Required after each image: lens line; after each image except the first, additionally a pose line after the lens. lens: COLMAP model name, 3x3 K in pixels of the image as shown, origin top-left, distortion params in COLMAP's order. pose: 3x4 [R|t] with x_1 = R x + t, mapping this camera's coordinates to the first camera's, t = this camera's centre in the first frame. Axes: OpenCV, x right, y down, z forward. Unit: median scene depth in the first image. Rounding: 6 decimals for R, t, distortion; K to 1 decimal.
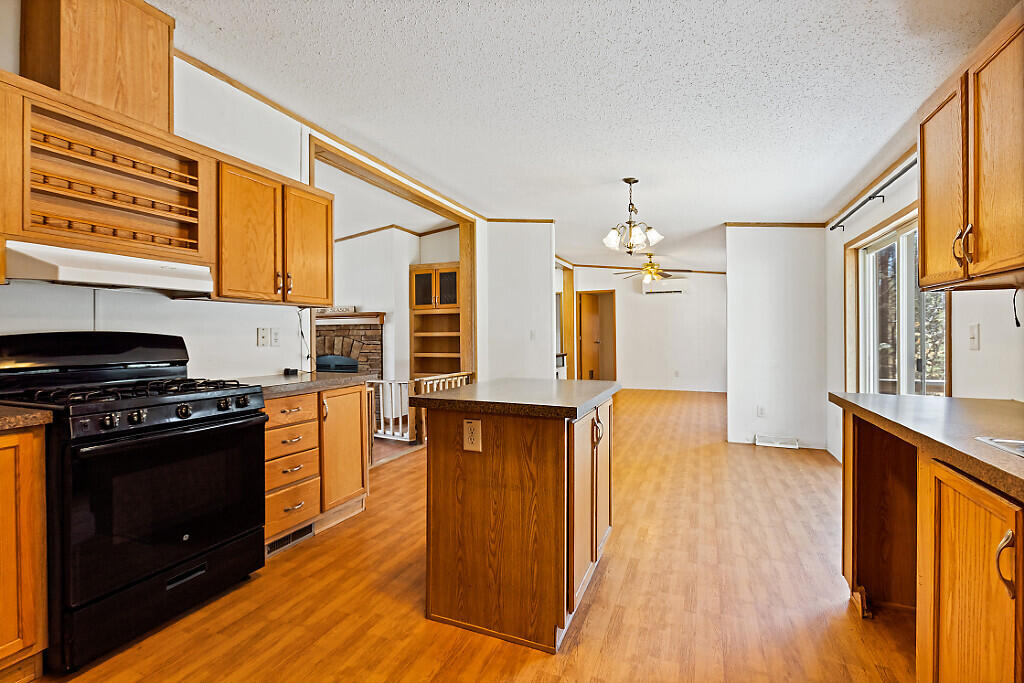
lens RADIAL K [[461.7, 0, 502.1], [0, 461.7, 341.3], [0, 0, 1]] dist [0.003866, -0.000895]
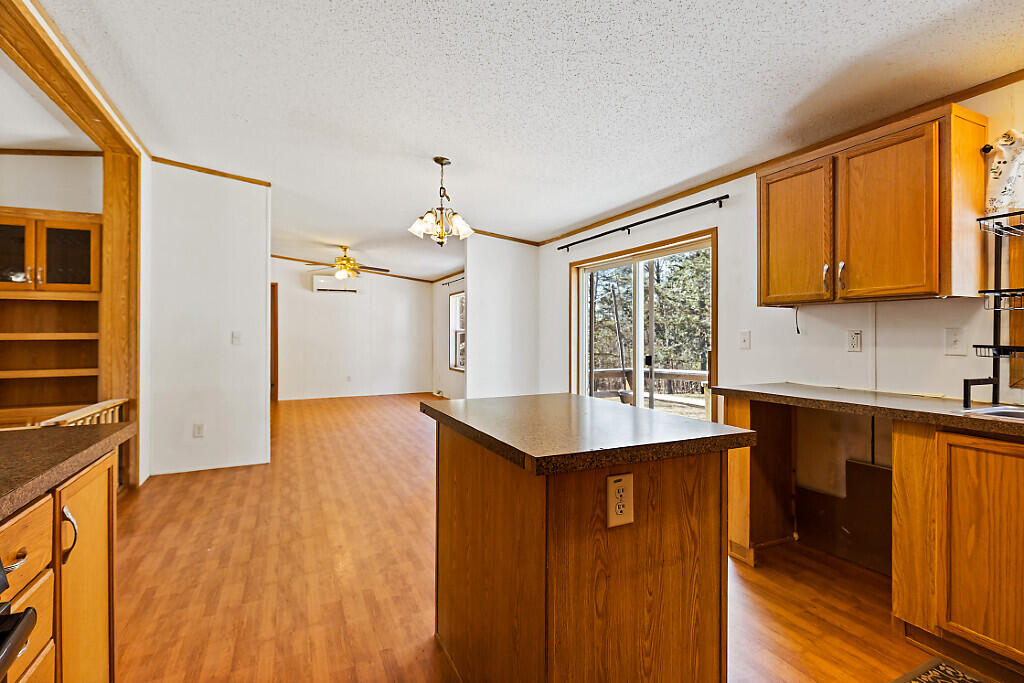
lens RADIAL K [[476.1, 0, 505.4], [0, 476.1, 330.7], [0, 0, 1]] dist [-0.000288, -0.000443]
pose [[0.668038, 0.010852, 0.744048, -0.193255], [0.008694, 0.999712, -0.022387, -0.004399], [-0.744077, 0.021424, 0.667751, 0.199271]]
